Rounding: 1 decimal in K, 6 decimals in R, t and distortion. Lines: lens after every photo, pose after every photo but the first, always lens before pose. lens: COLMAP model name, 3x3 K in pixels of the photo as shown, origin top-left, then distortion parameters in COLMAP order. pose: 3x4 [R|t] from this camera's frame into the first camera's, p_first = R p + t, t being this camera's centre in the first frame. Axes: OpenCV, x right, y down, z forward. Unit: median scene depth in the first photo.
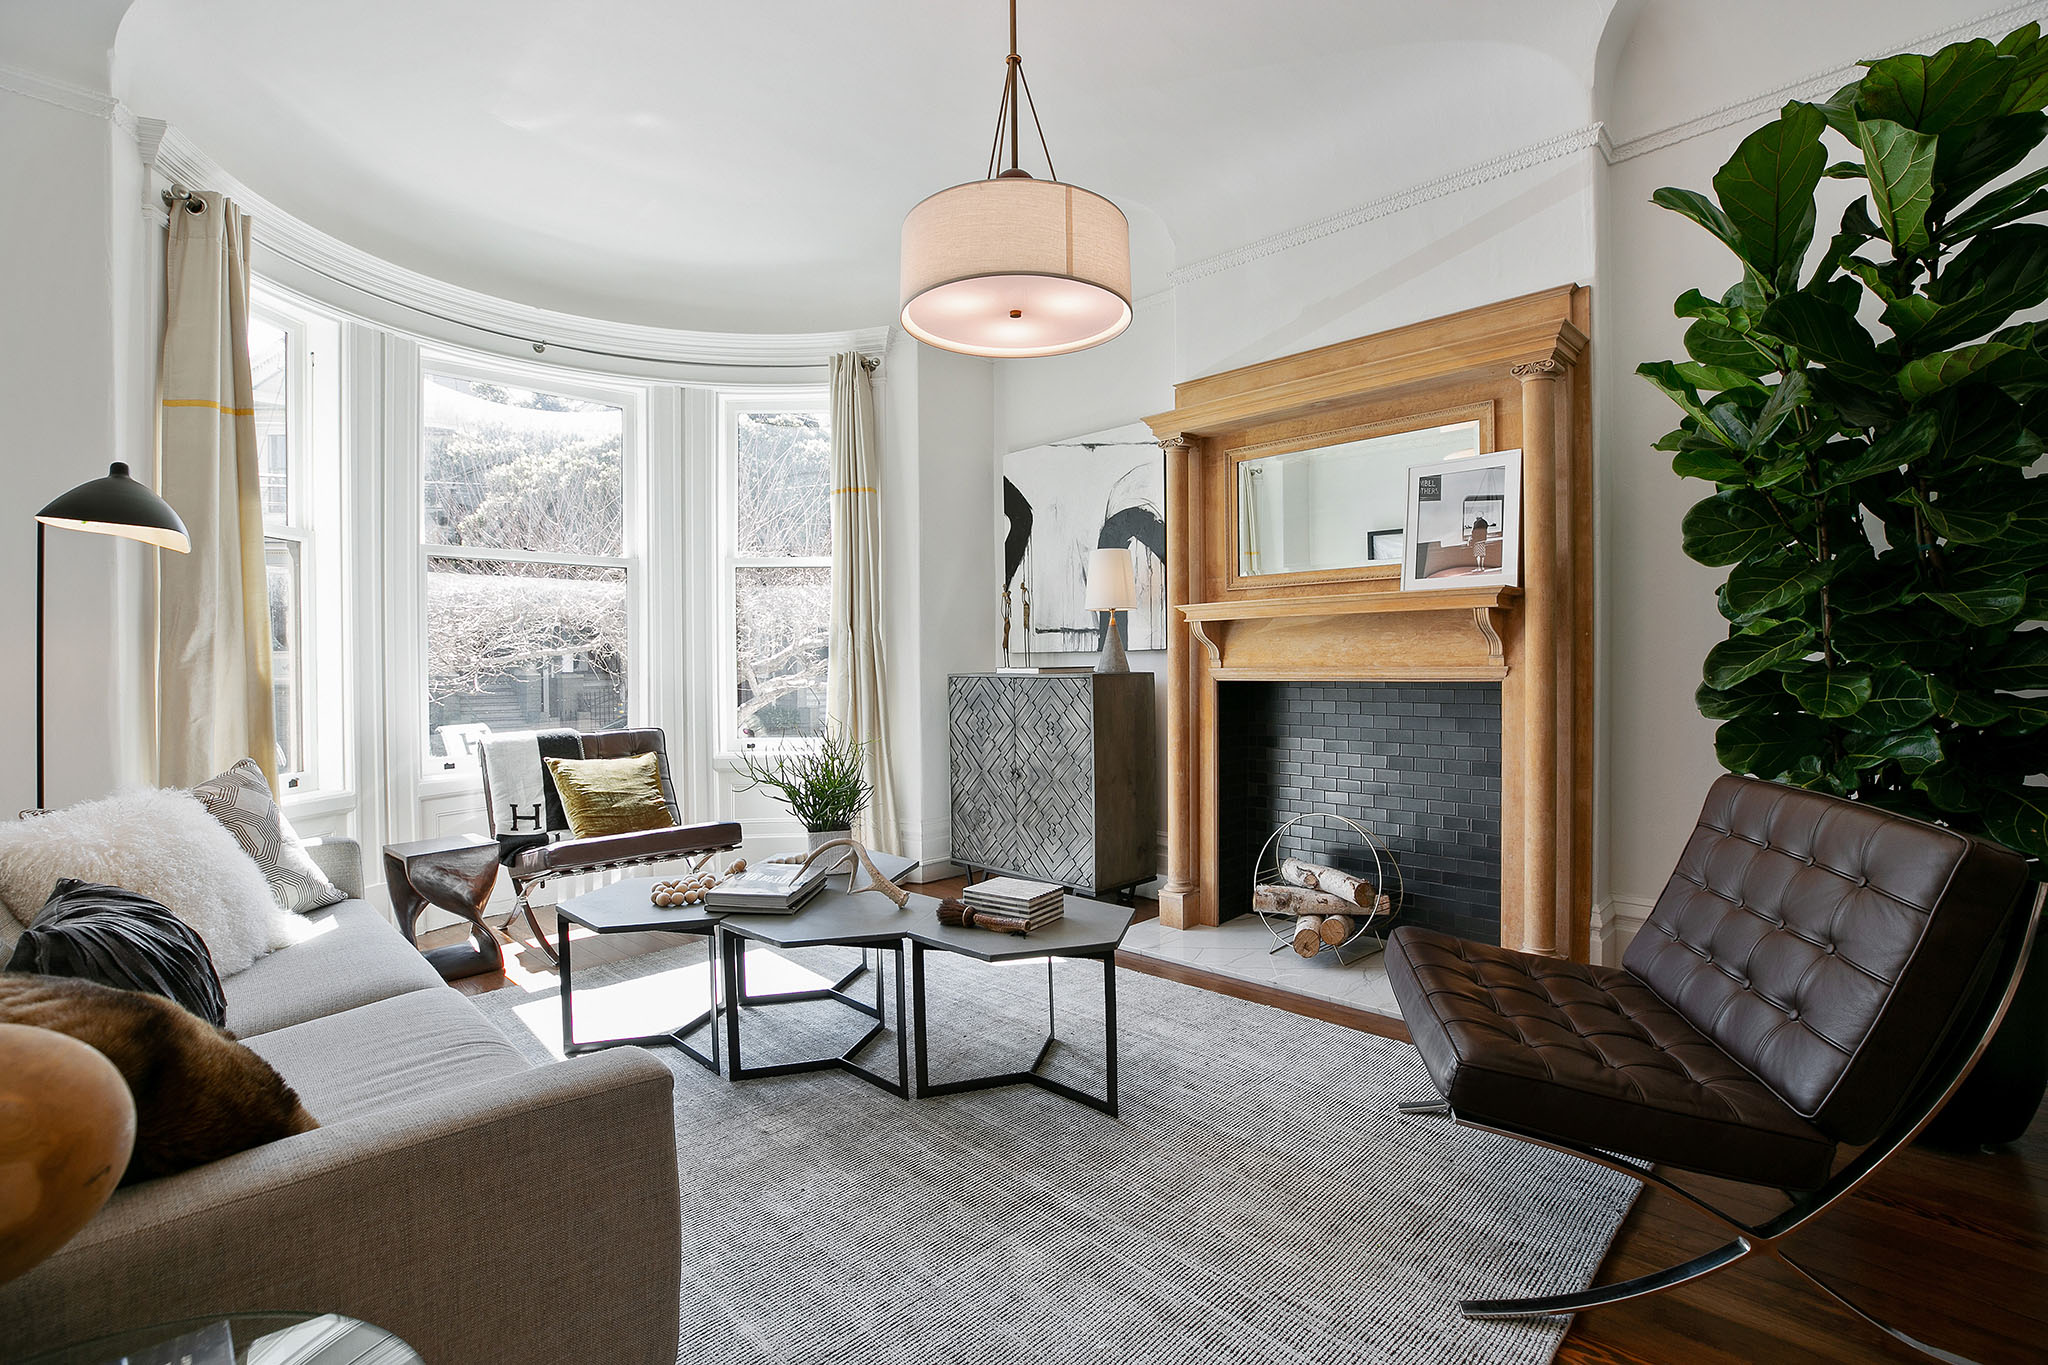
lens RADIAL K [[939.1, 0, 1024.0], [0, 939.1, 682.5], [0, 0, 1]] dist [-0.000324, -0.000203]
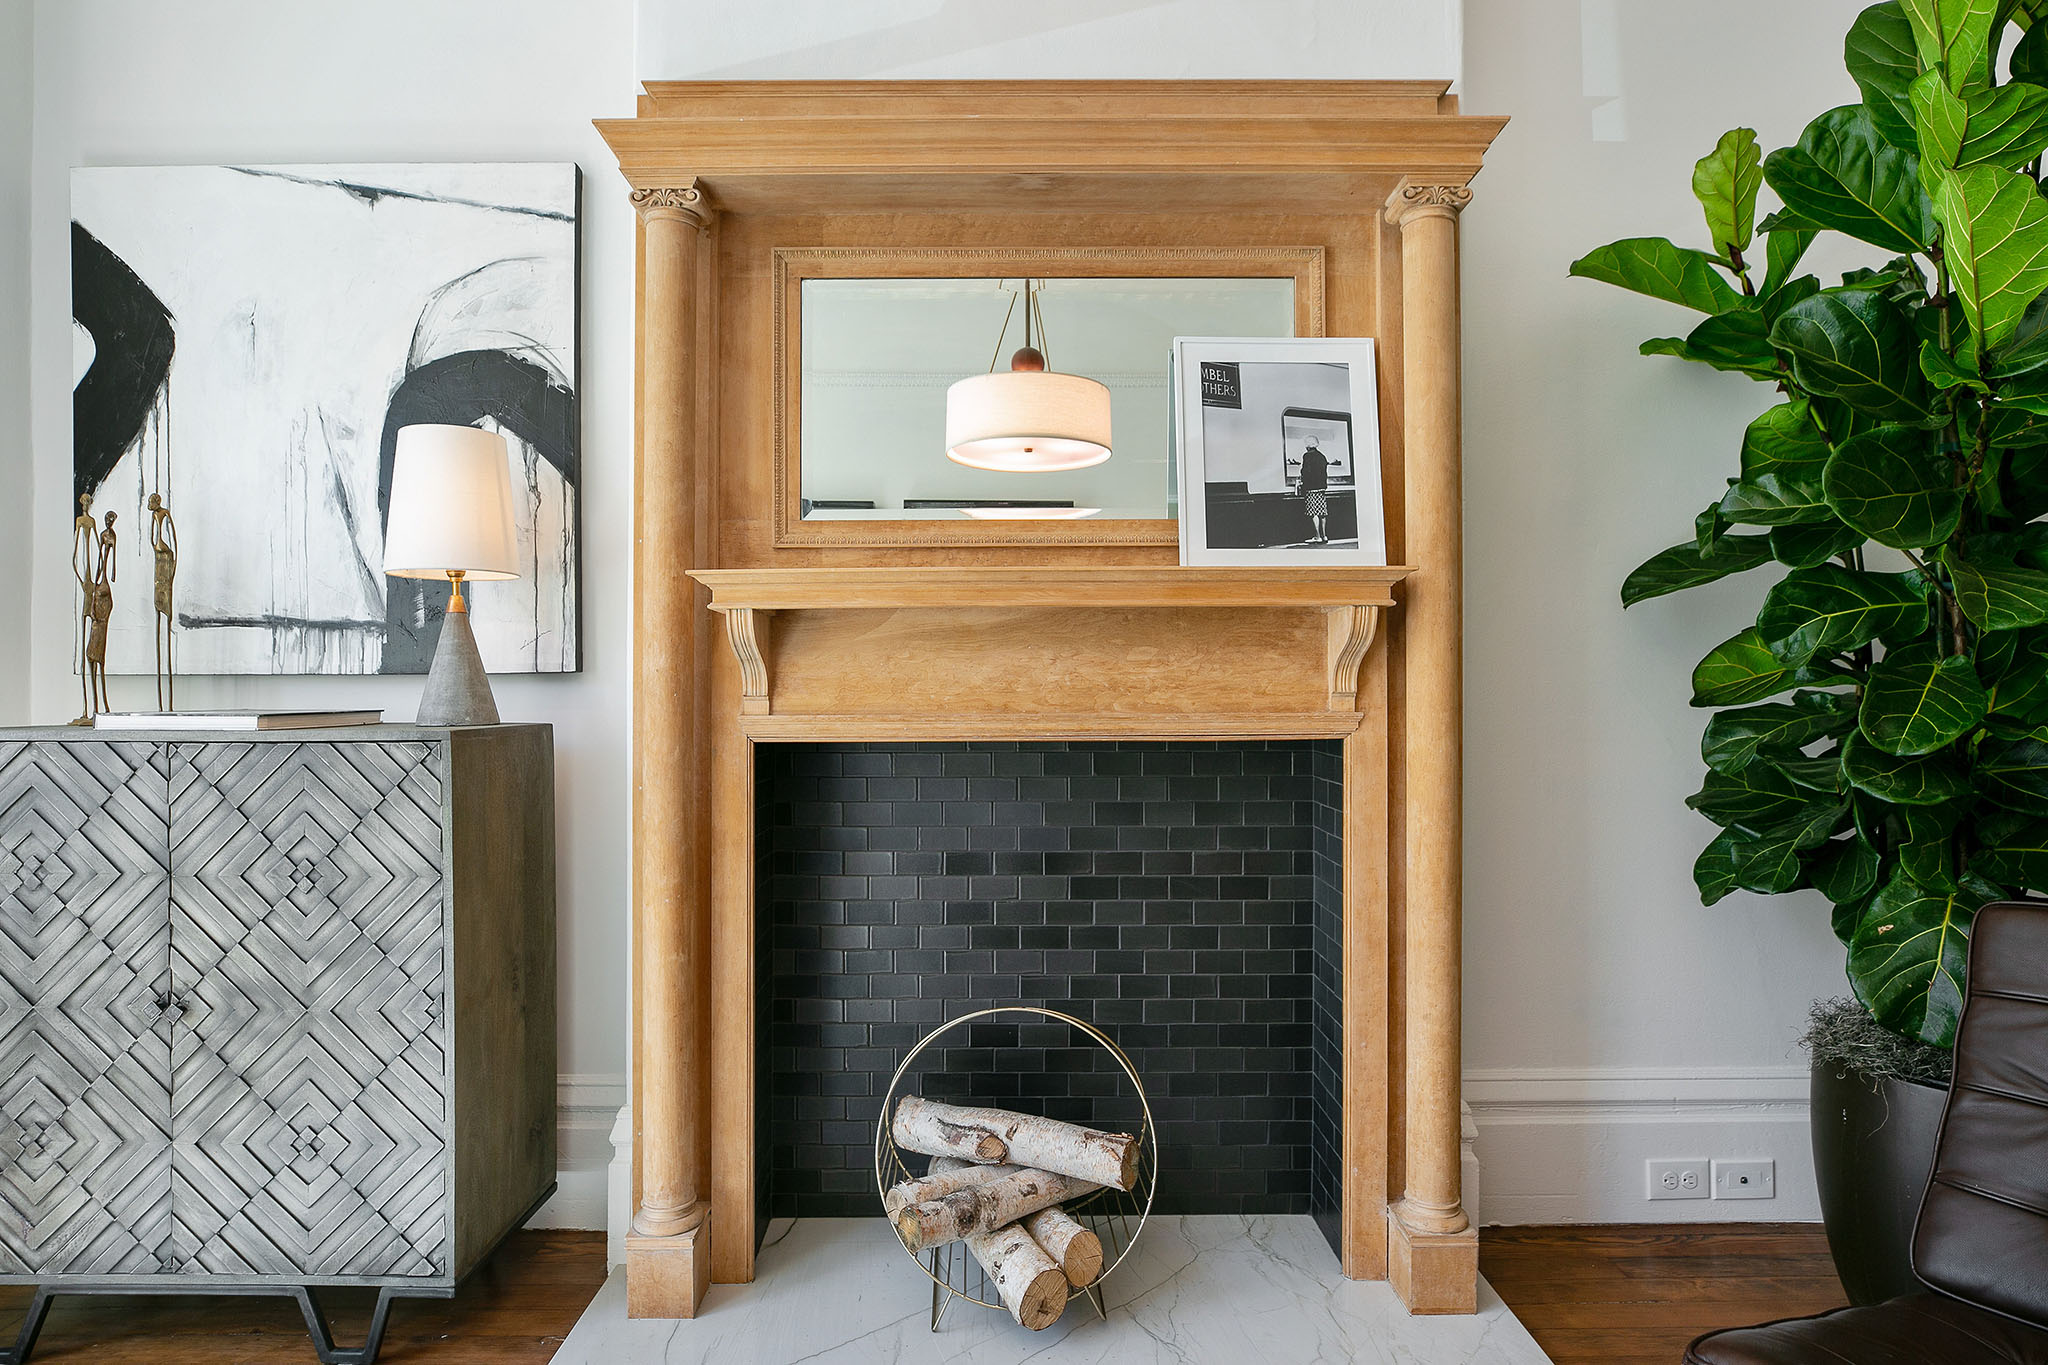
lens RADIAL K [[1185.5, 0, 1024.0], [0, 1185.5, 698.0], [0, 0, 1]] dist [-0.009109, 0.000055]
pose [[0.711996, 0.007482, 0.702144, -0.103100], [0.010402, 0.999721, -0.021201, -0.009580], [-0.702106, 0.022399, 0.711720, 0.477548]]
